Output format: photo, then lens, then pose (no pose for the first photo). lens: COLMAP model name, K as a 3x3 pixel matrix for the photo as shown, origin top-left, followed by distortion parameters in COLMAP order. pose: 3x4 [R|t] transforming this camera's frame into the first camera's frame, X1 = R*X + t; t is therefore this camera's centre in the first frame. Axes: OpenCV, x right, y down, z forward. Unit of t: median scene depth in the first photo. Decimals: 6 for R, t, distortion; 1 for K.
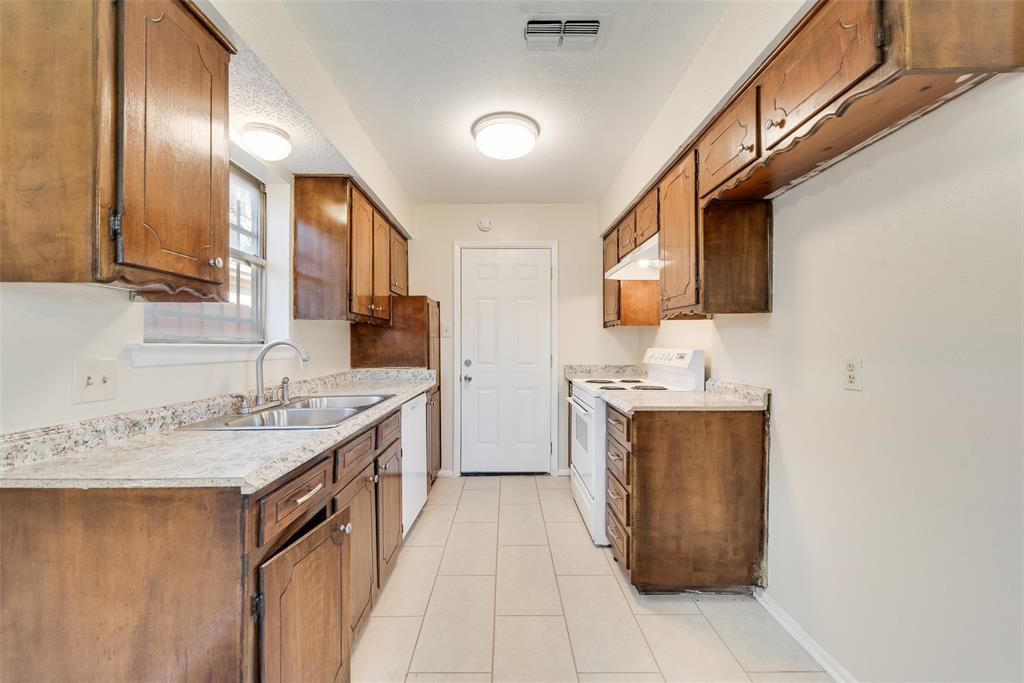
lens RADIAL K [[402.0, 0, 506.9], [0, 402.0, 345.6], [0, 0, 1]] dist [0.009108, -0.000075]
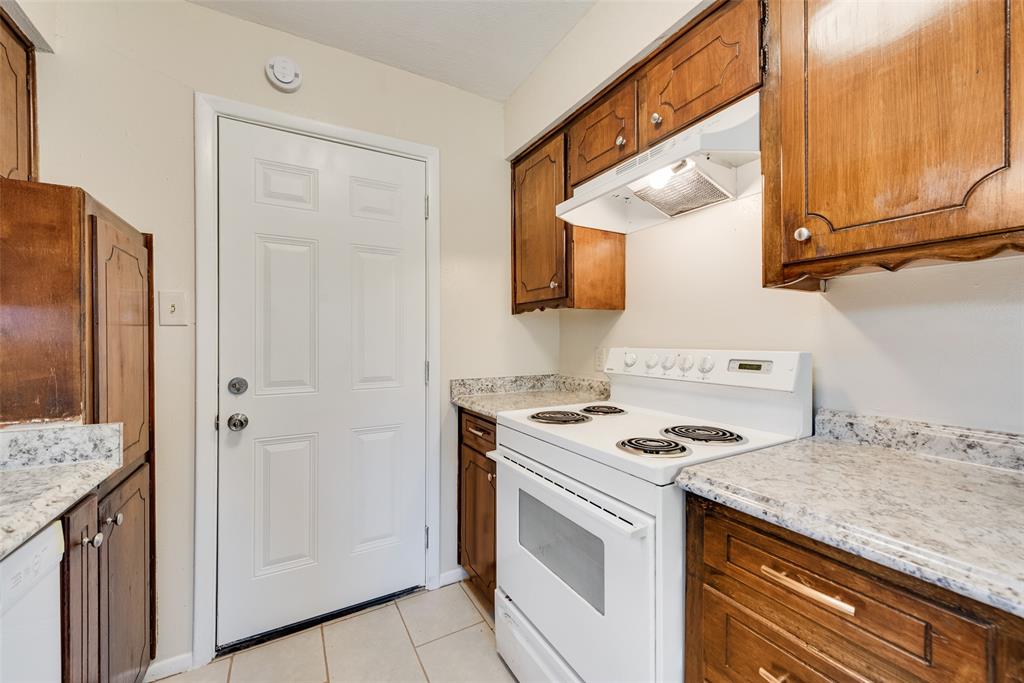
lens RADIAL K [[402.7, 0, 510.9], [0, 402.7, 338.9], [0, 0, 1]] dist [0.000979, -0.000187]
pose [[0.870878, -0.000003, 0.491500, -0.064240], [0.003399, 0.999976, -0.006017, -0.004056], [-0.491488, 0.006911, 0.870857, 0.568747]]
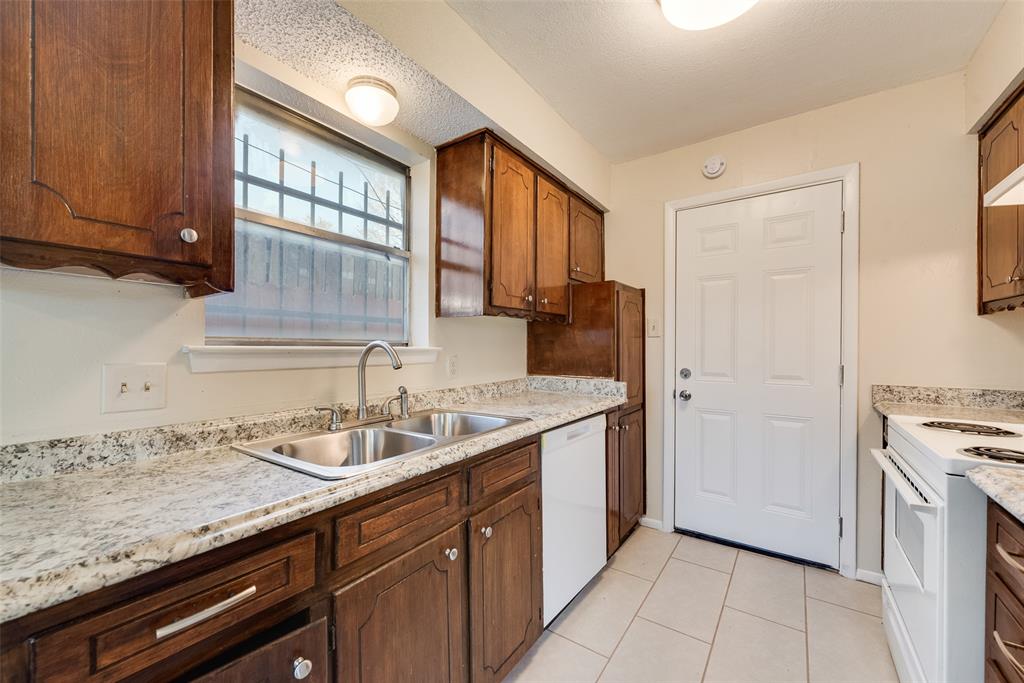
lens RADIAL K [[402.0, 0, 506.9], [0, 402.0, 345.6], [0, 0, 1]] dist [0.009108, -0.000075]
pose [[0.812531, 0.002273, -0.582914, 0.069893], [-0.003846, 0.999992, -0.001462, -0.003282], [0.582906, 0.003430, 0.812533, 0.293164]]
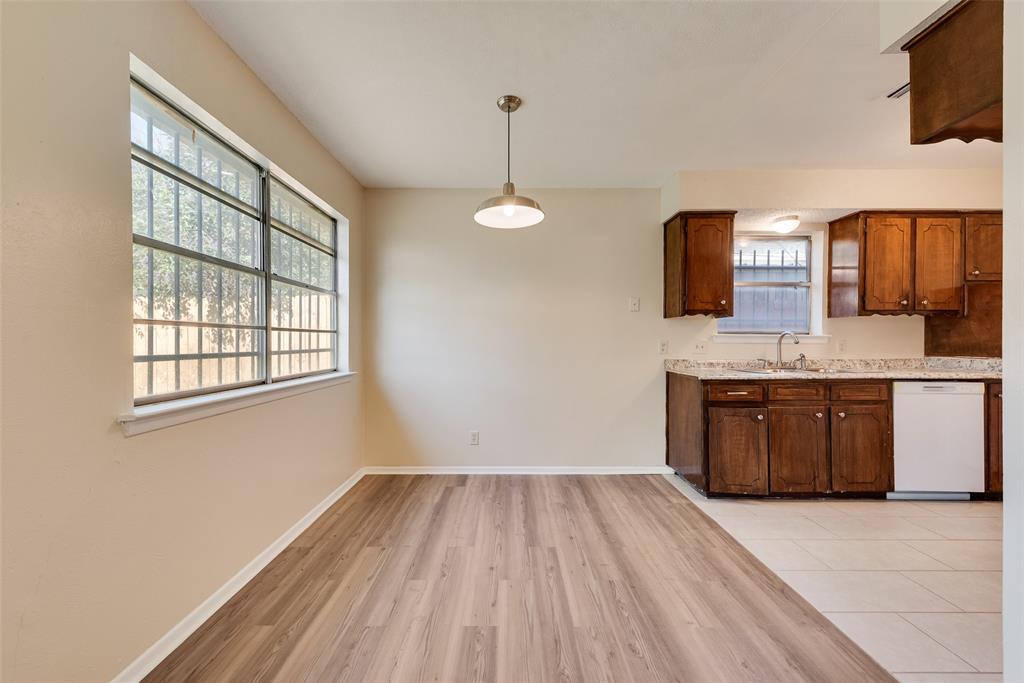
lens RADIAL K [[402.0, 0, 506.9], [0, 402.0, 345.6], [0, 0, 1]] dist [0.009108, -0.000075]
pose [[-0.004021, 0.007224, -0.999966, 0.746309], [-0.003894, 0.999966, 0.007239, 0.023698], [0.999984, 0.003923, -0.003993, -0.150383]]
